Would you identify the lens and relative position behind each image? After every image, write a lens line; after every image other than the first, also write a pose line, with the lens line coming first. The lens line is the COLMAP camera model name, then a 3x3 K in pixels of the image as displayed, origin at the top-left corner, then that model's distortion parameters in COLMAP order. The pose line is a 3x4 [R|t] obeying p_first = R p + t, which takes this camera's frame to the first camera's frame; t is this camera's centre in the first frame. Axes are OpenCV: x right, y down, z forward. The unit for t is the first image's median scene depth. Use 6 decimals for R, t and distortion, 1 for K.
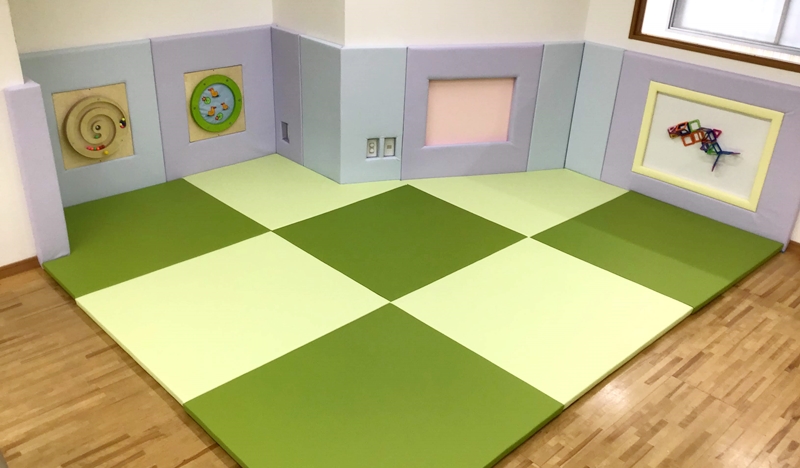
lens RADIAL K [[728.4, 0, 403.6], [0, 728.4, 241.0], [0, 0, 1]] dist [0.083536, -0.138112]
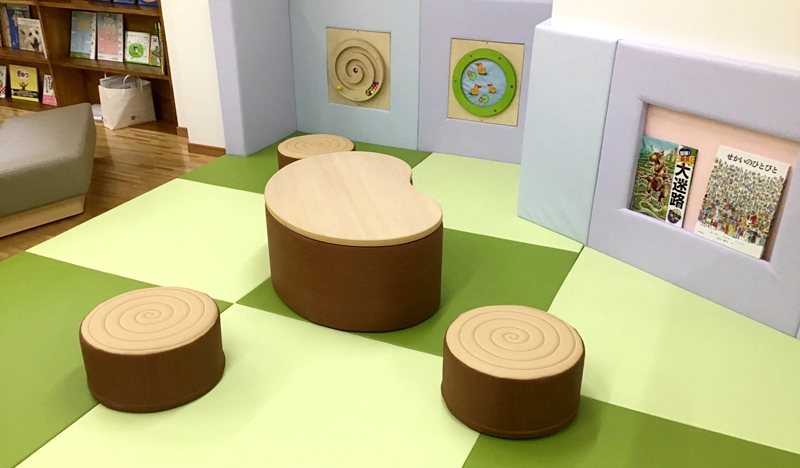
lens RADIAL K [[728.4, 0, 396.6], [0, 728.4, 259.1], [0, 0, 1]] dist [0.083536, -0.138112]
pose [[0.350801, 0.381883, -0.855046, 0.532172], [-0.412781, 0.882640, 0.224854, -0.159002], [0.840566, 0.274067, 0.467265, 0.581248]]
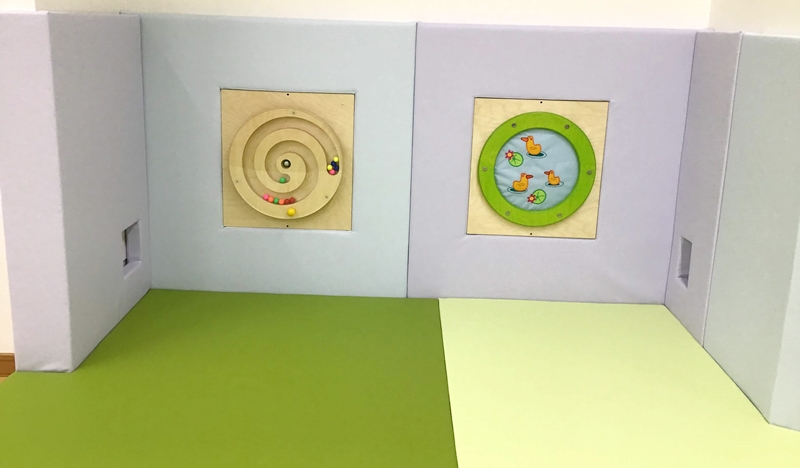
lens RADIAL K [[728.4, 0, 395.4], [0, 728.4, 182.4], [0, 0, 1]] dist [0.083536, -0.138112]
pose [[0.707561, 0.130149, -0.694564, 0.019582], [-0.318206, 0.936284, -0.148718, -0.078178], [0.630954, 0.326241, 0.703892, 0.611039]]
